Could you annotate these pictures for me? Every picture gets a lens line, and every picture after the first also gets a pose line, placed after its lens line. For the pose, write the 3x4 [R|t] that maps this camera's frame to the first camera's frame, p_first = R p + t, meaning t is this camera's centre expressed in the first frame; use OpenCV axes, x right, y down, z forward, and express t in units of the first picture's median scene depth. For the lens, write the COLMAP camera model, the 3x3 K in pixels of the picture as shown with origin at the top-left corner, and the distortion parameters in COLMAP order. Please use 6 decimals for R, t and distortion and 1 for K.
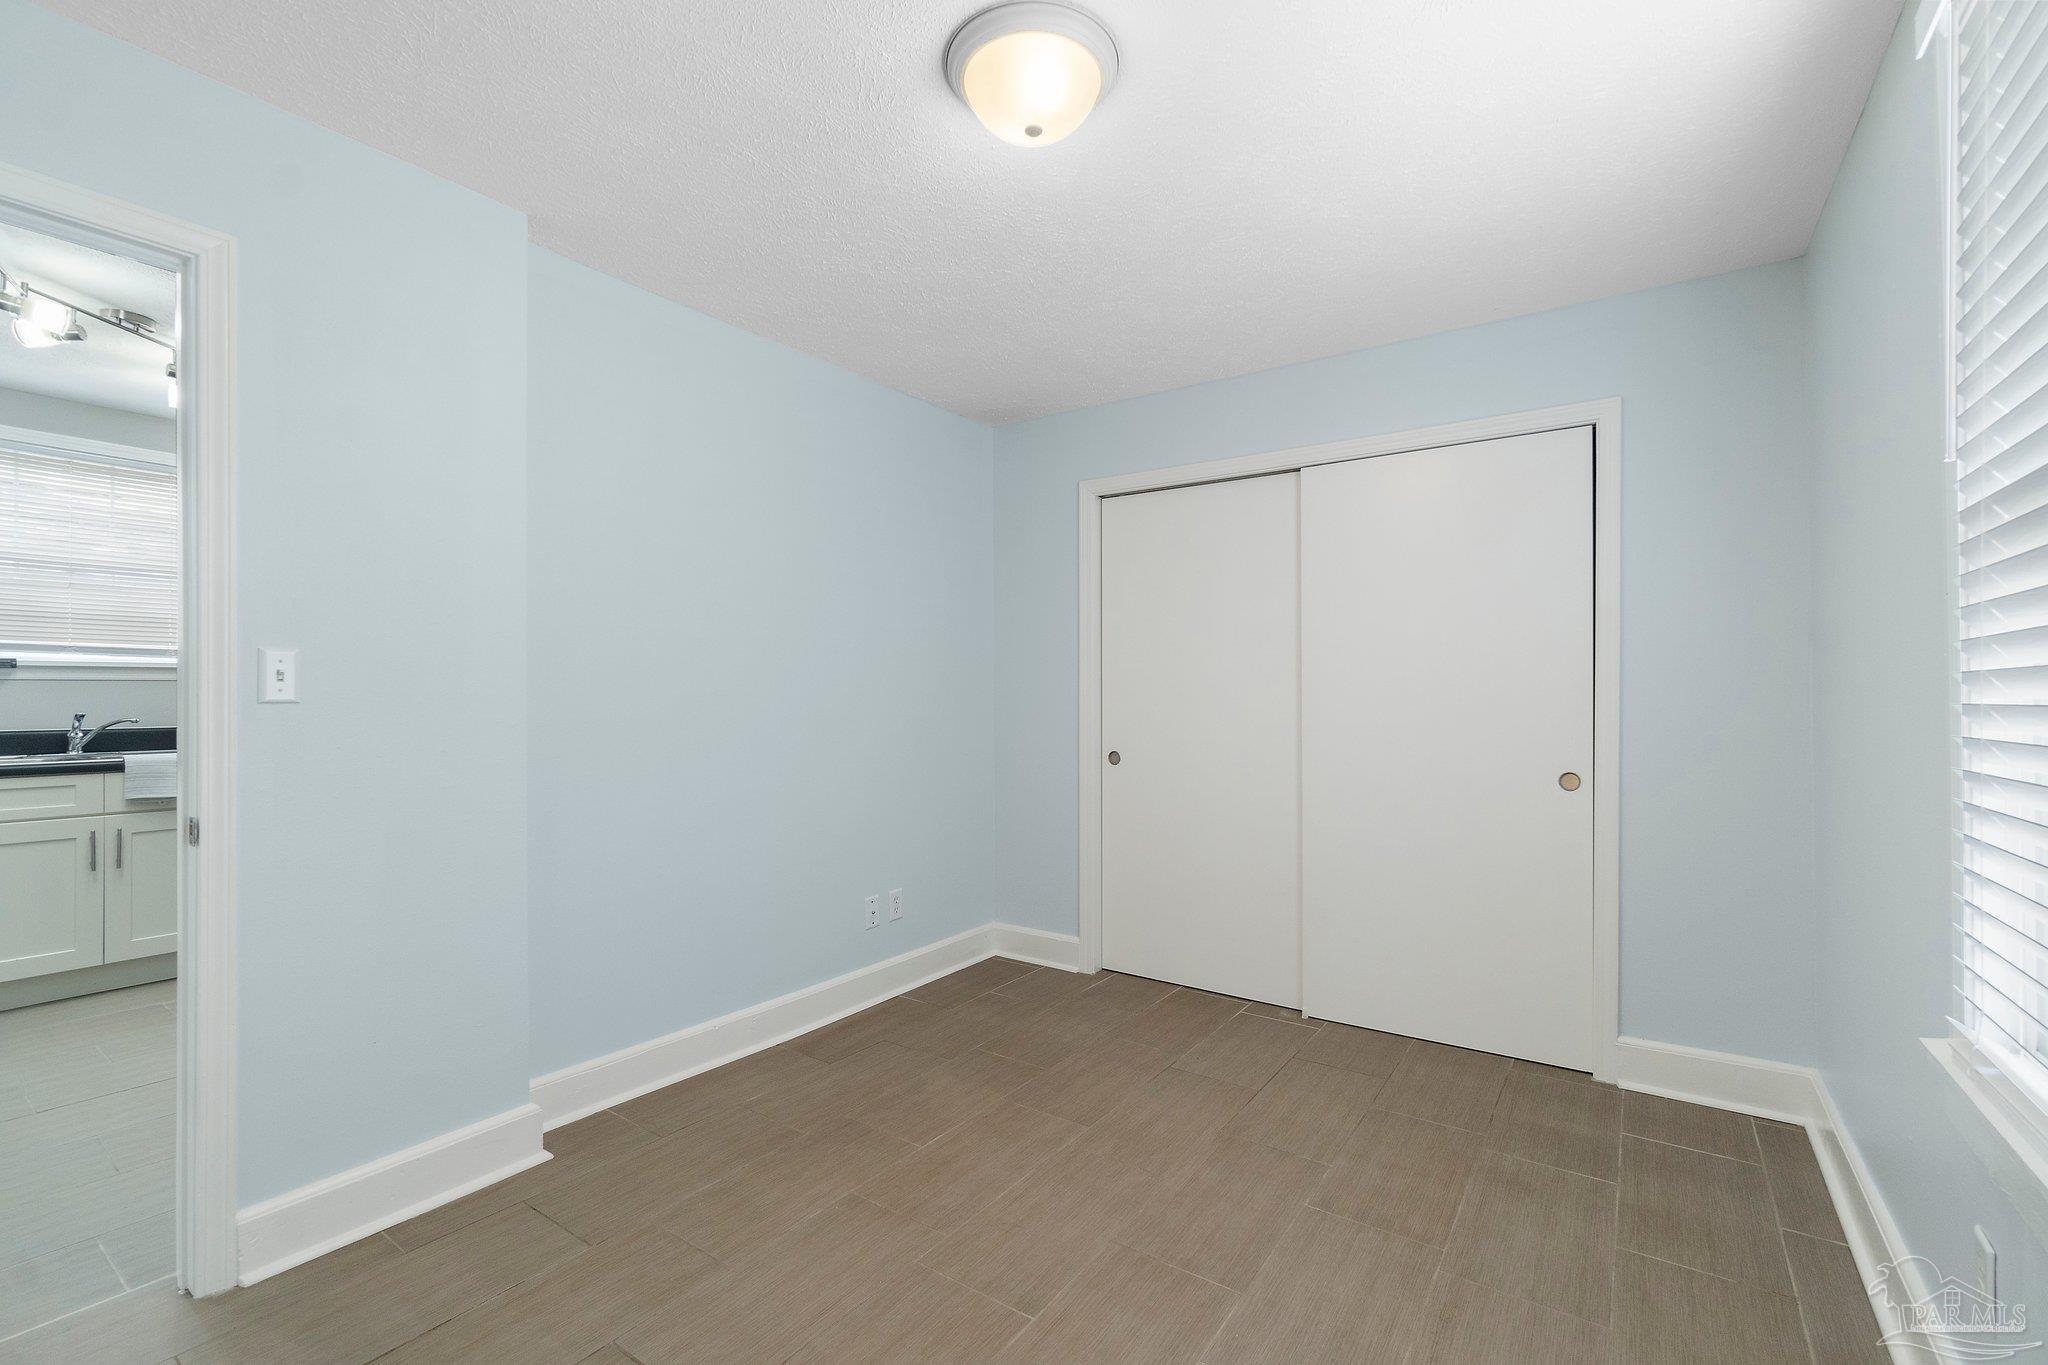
lens RADIAL K [[881.1, 0, 1024.0], [0, 881.1, 682.5], [0, 0, 1]] dist [-0.001466, -0.000600]
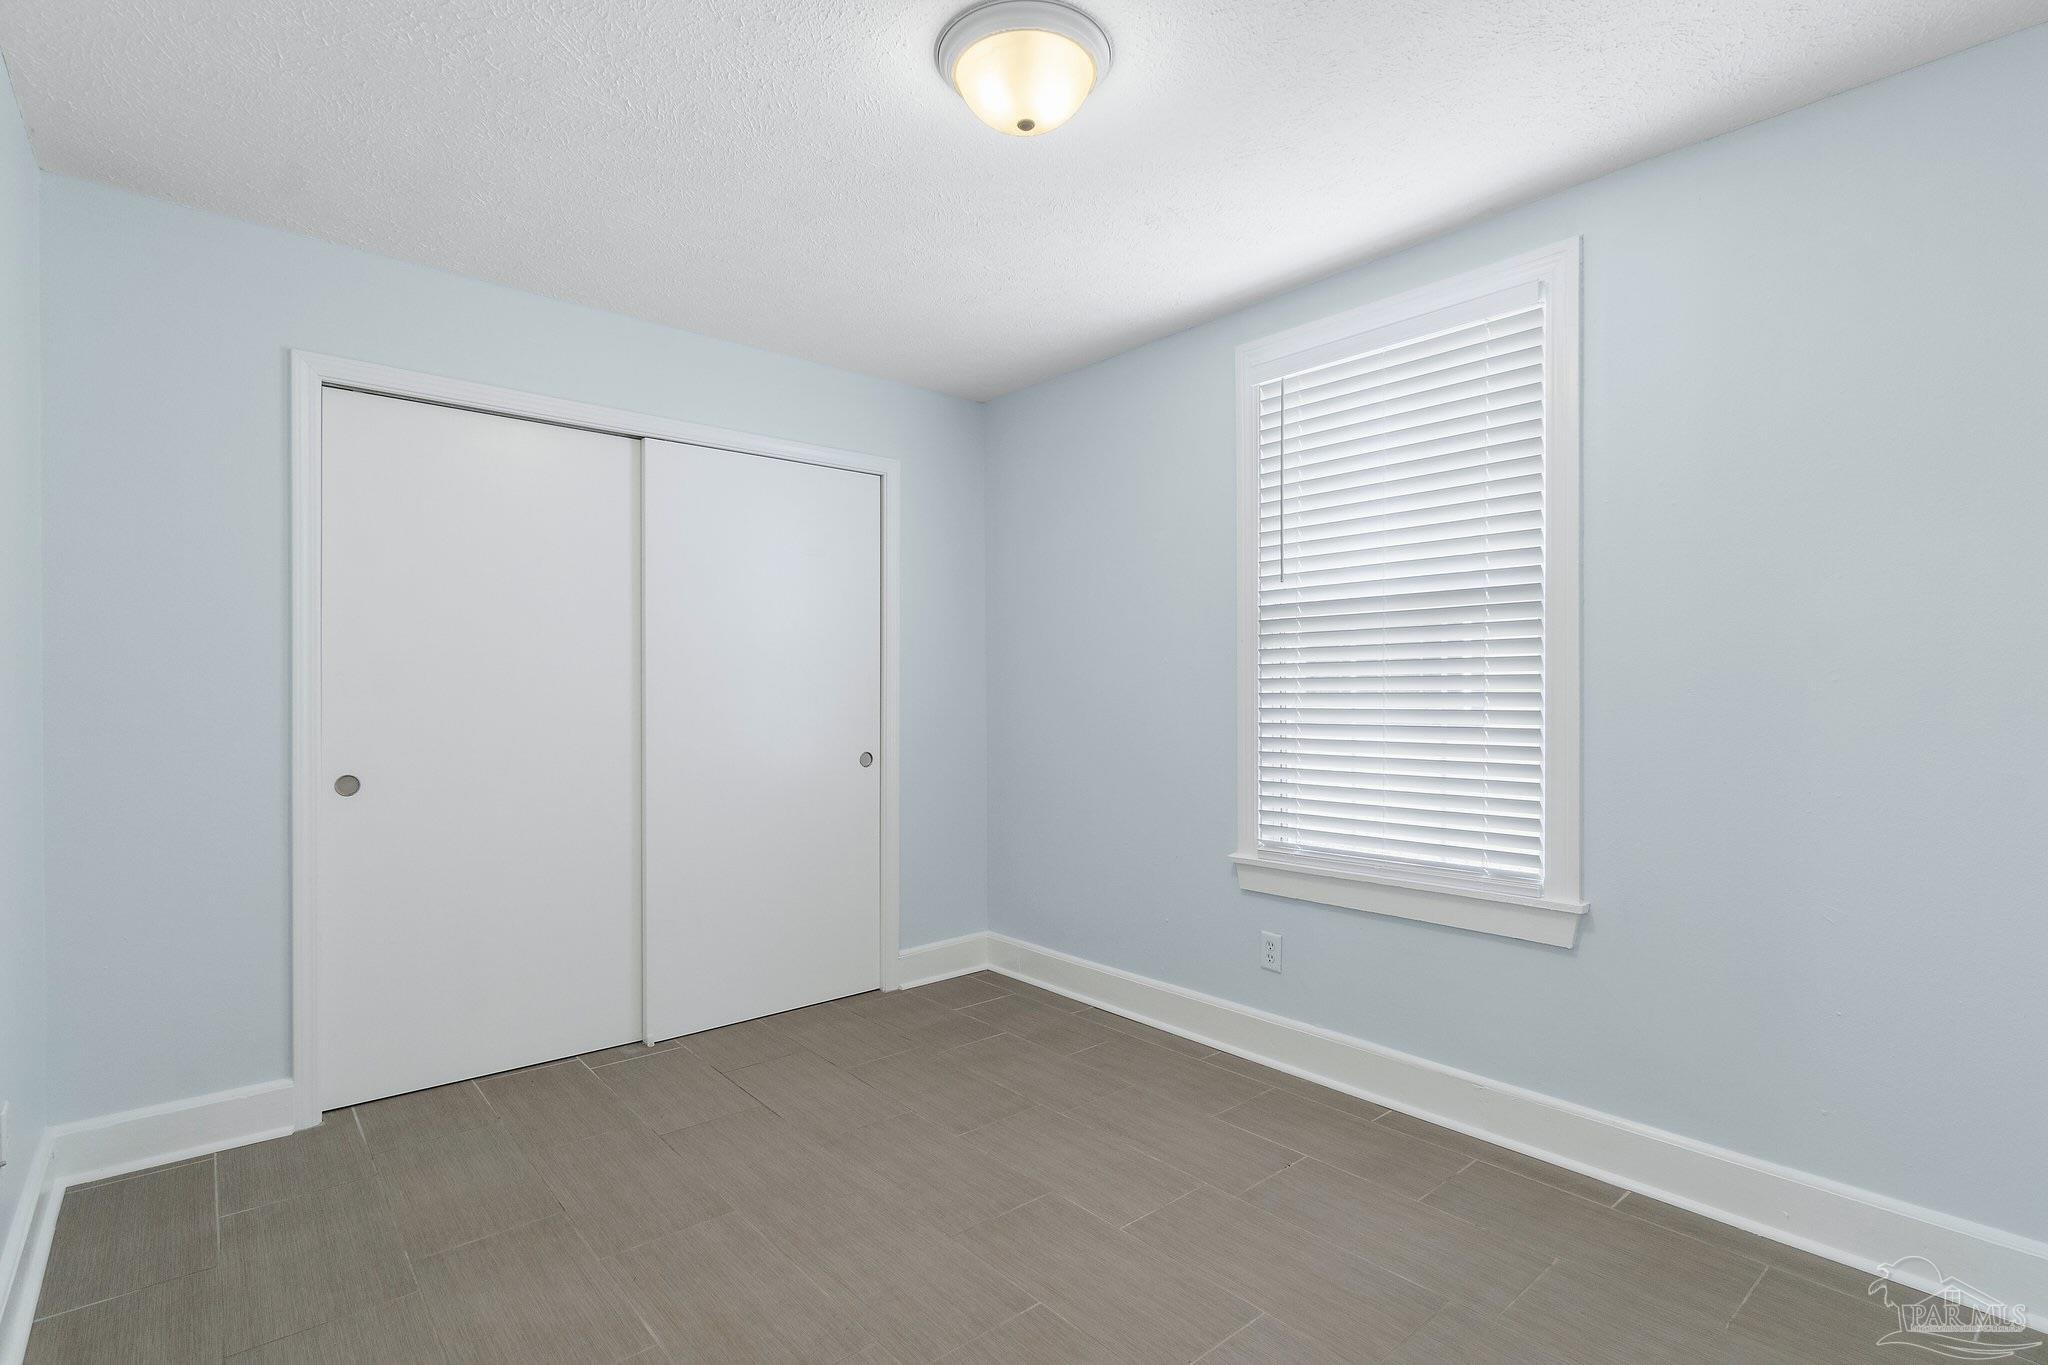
lens RADIAL K [[972.9, 0, 1024.0], [0, 972.9, 682.5], [0, 0, 1]] dist [0.000027, 0.000912]
pose [[0.255316, 0.005470, 0.966842, -0.654393], [-0.013711, 0.999904, -0.002036, 0.003894], [-0.966760, -0.012737, 0.255367, 0.444554]]
